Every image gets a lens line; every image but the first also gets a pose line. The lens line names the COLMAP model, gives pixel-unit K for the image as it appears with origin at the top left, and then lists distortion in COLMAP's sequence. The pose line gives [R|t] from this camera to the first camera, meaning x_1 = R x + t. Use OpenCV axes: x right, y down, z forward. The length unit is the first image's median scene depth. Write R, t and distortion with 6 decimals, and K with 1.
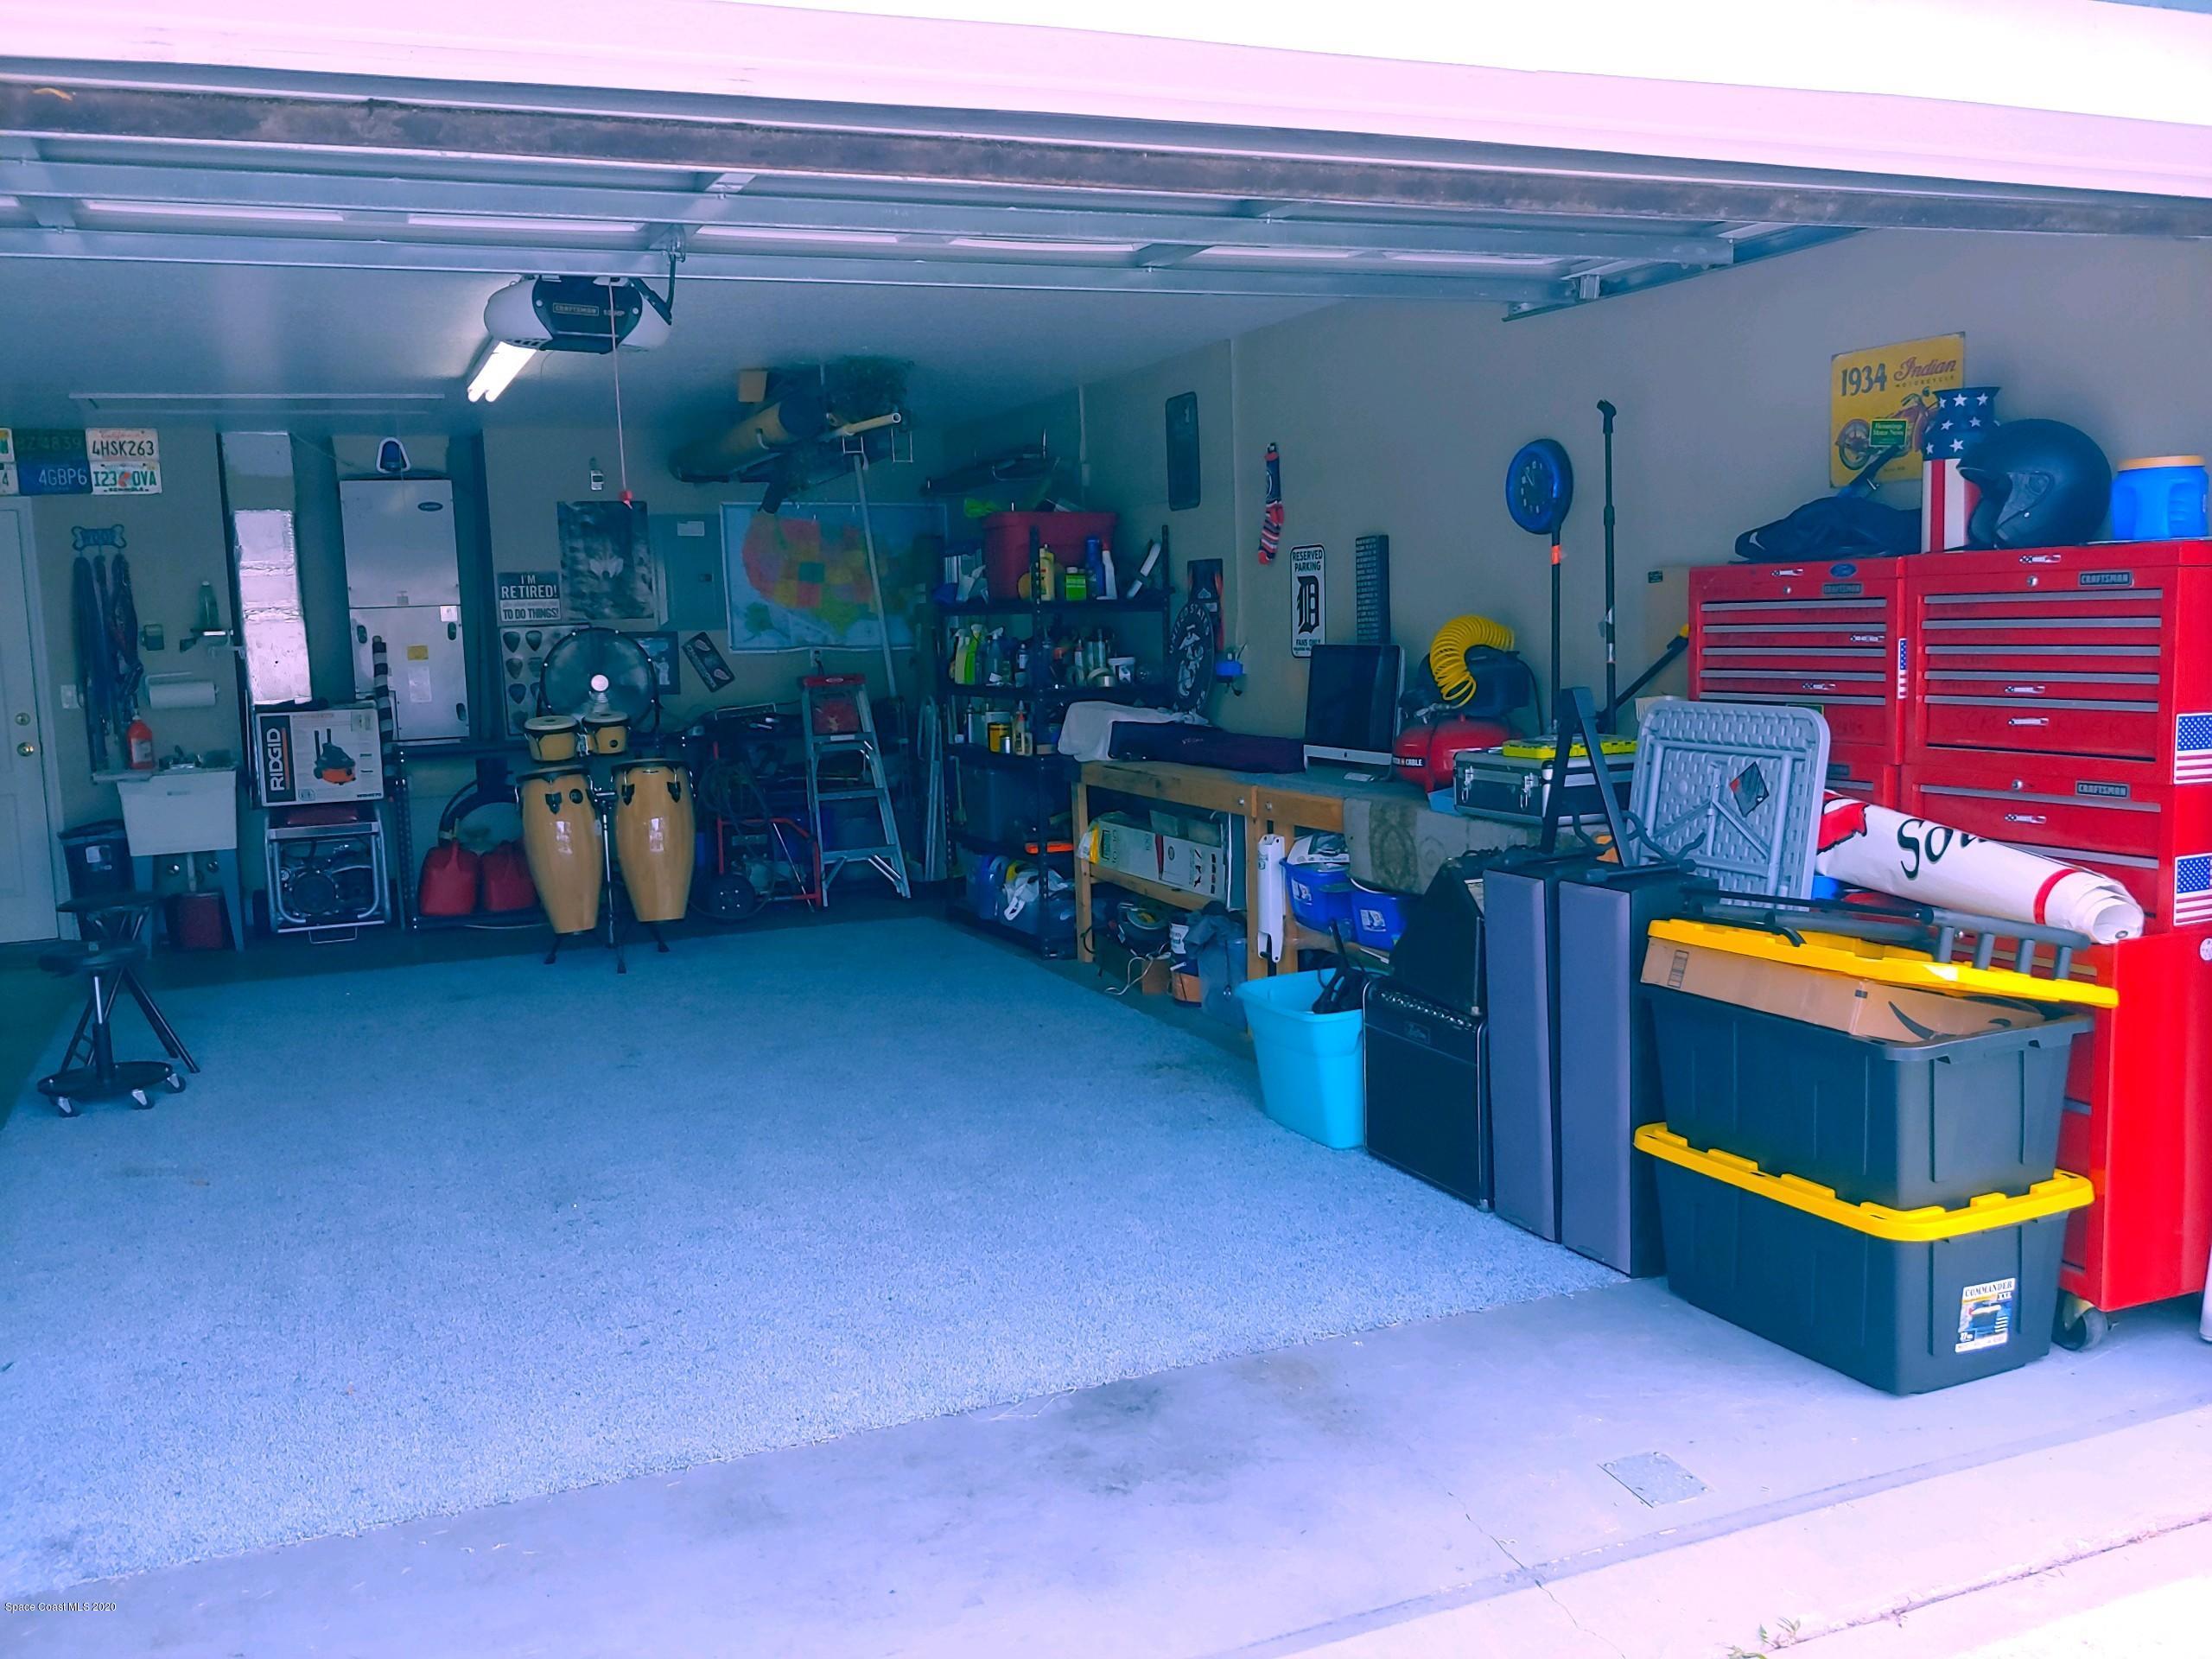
lens RADIAL K [[1947.7, 0, 1106.0], [0, 1947.7, 829.5], [0, 0, 1]] dist [0.120634, -0.248212]
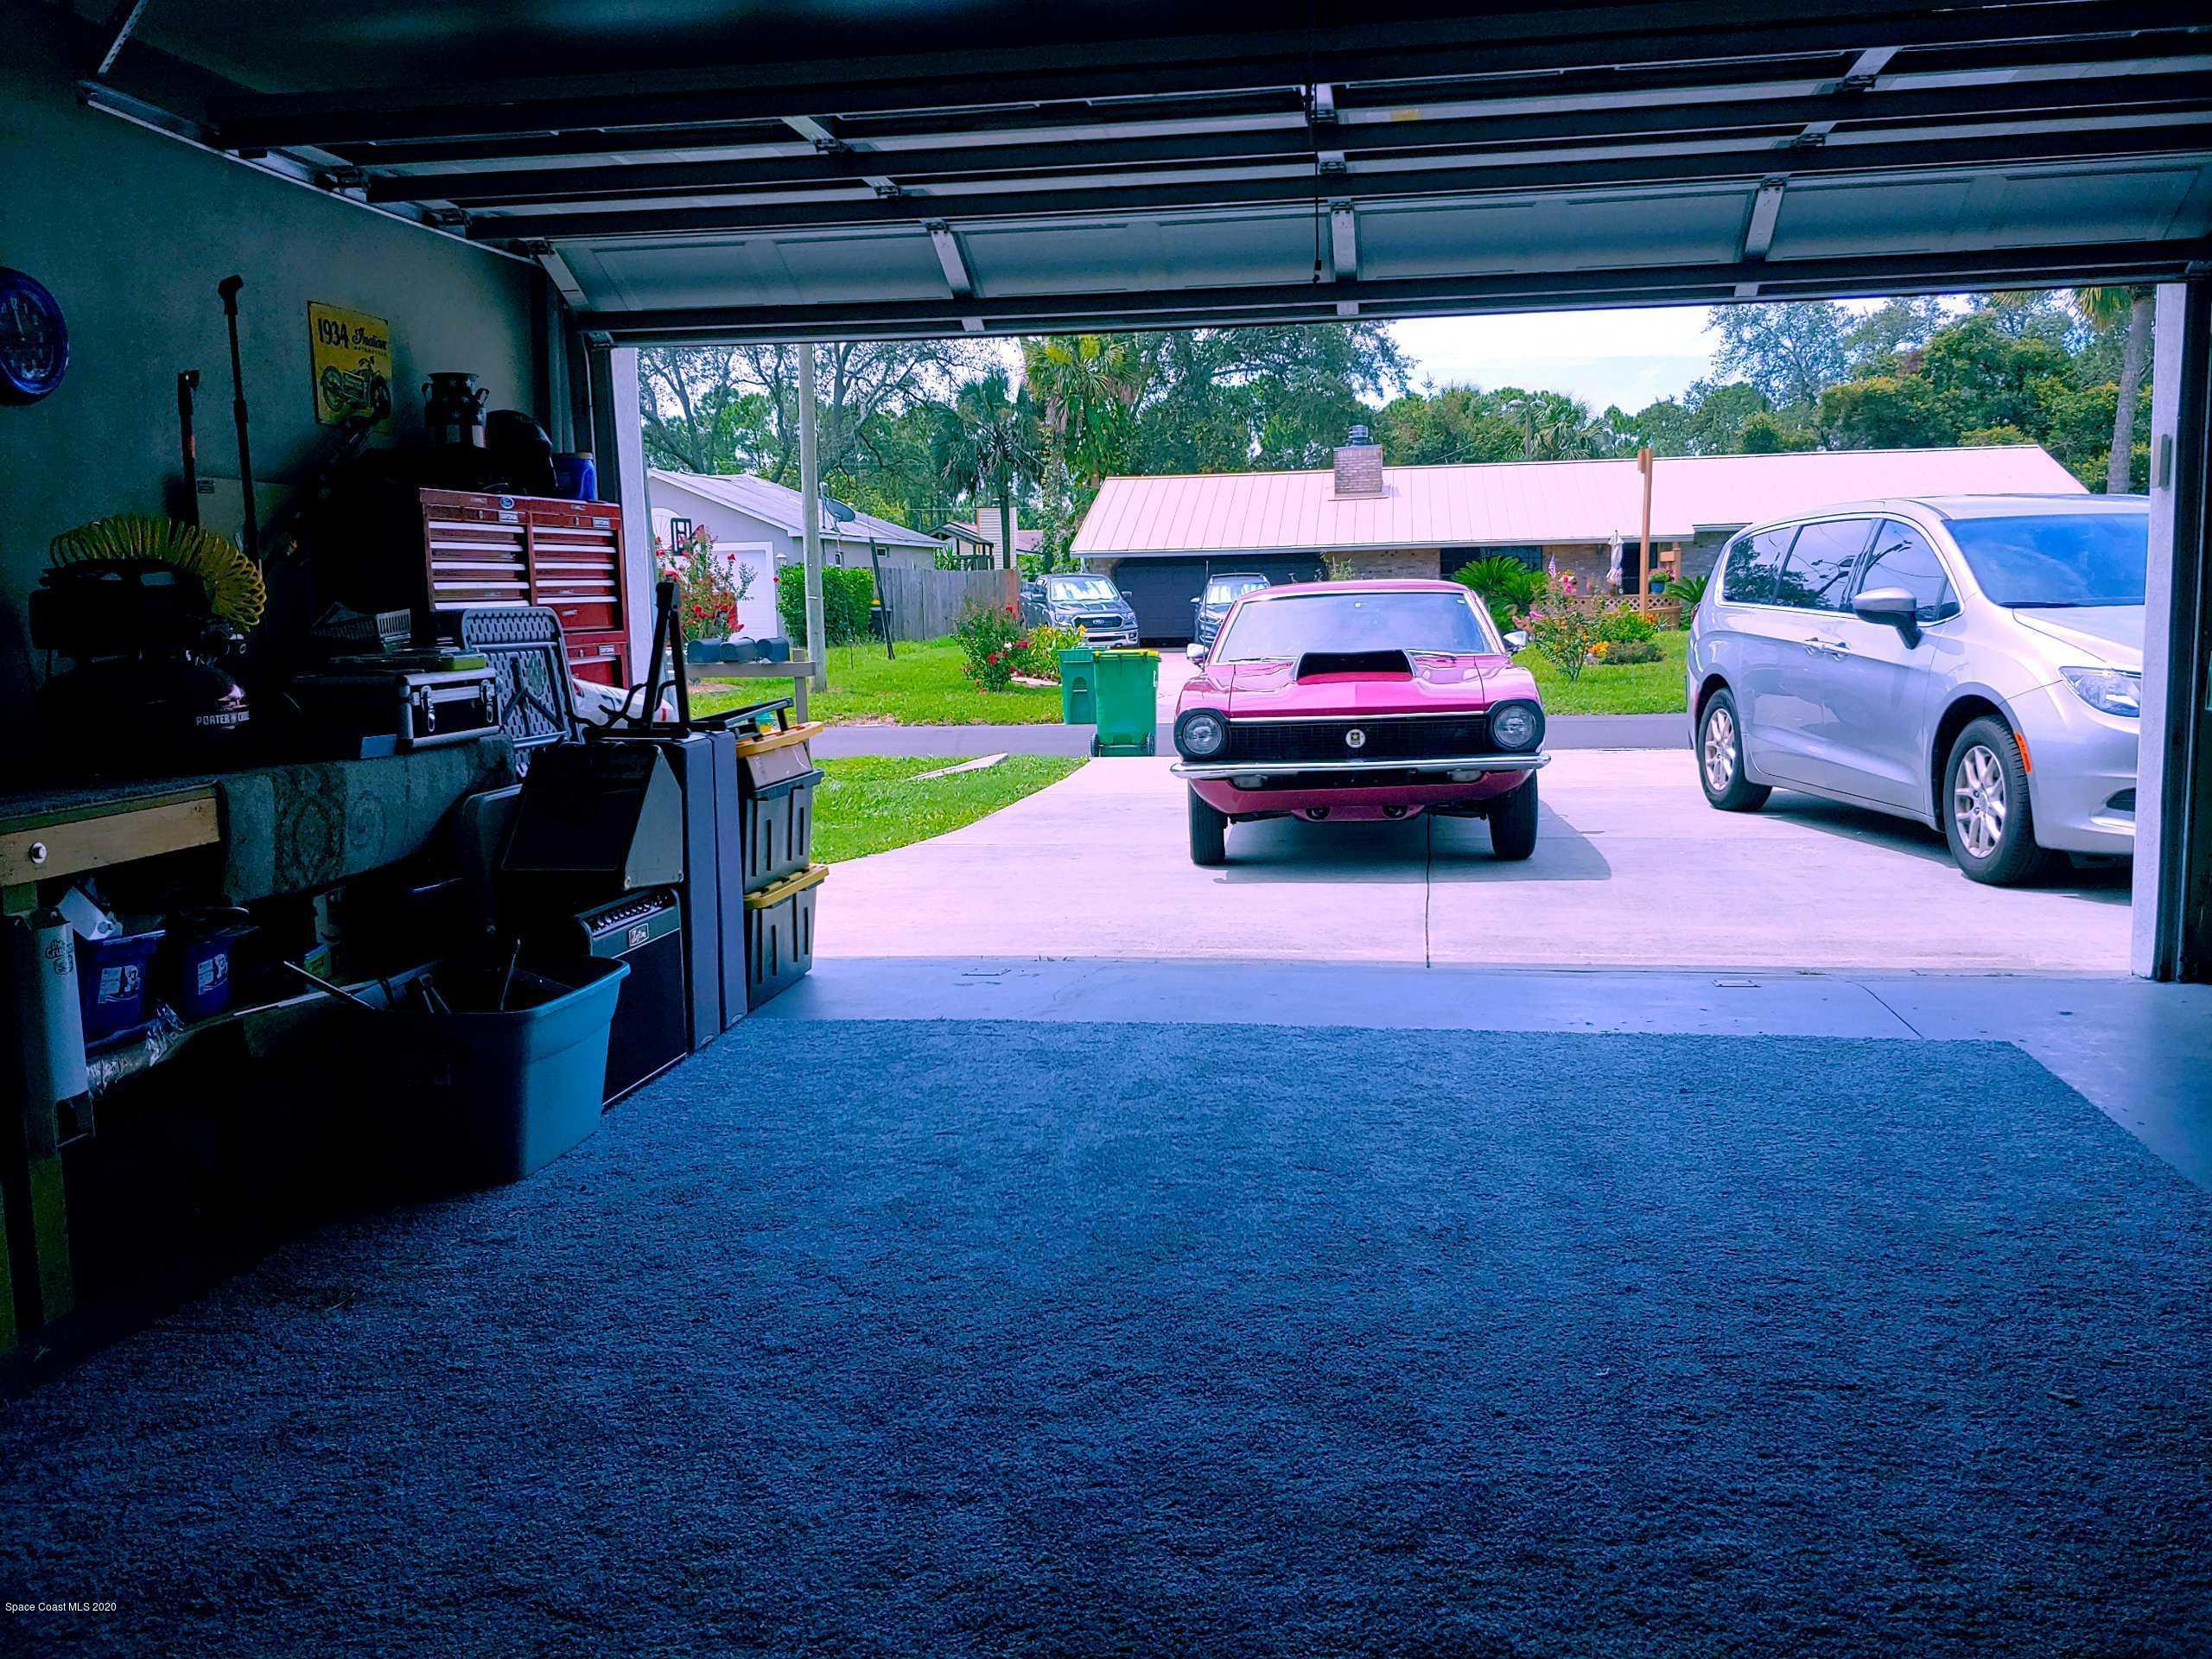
lens RADIAL K [[1947.7, 0, 1106.0], [0, 1947.7, 829.5], [0, 0, 1]] dist [0.120634, -0.248212]
pose [[-0.839957, -0.012822, 0.542501, -0.537435], [0.110863, 0.974581, 0.194683, -0.107855], [-0.531208, 0.223669, -0.817185, 1.554422]]
